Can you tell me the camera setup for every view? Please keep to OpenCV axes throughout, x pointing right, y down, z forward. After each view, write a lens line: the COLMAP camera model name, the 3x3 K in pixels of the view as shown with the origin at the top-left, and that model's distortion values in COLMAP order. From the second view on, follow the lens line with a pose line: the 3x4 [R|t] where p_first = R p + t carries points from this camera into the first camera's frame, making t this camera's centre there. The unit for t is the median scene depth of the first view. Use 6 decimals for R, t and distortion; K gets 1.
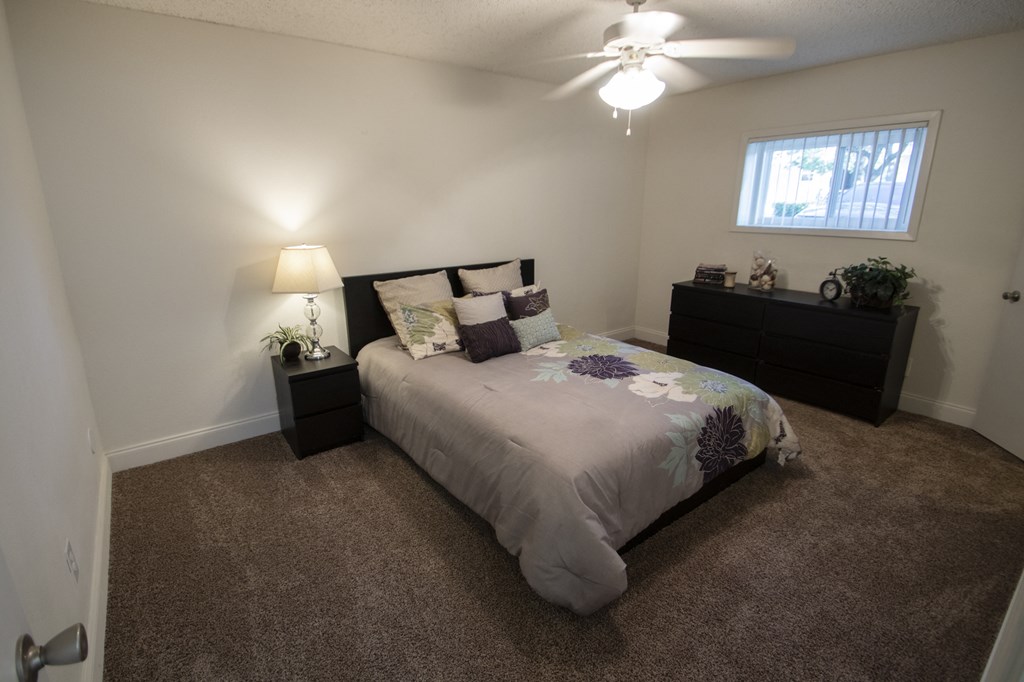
lens RADIAL K [[472.6, 0, 503.3], [0, 472.6, 338.2], [0, 0, 1]] dist [0.001433, -0.006671]
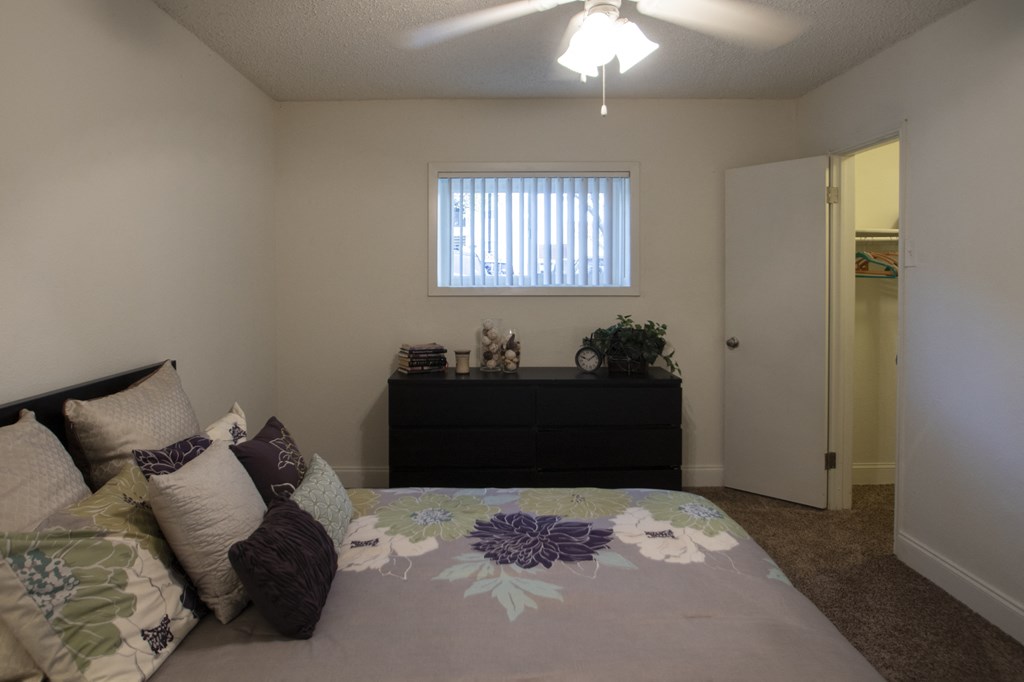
lens RADIAL K [[672.2, 0, 488.7], [0, 672.2, 292.8], [0, 0, 1]] dist [-0.018827, -0.000550]
pose [[0.606725, -0.017086, 0.794728, -0.307384], [0.222061, 0.963610, -0.148812, -0.077916], [-0.763265, 0.266766, 0.588441, 0.424881]]
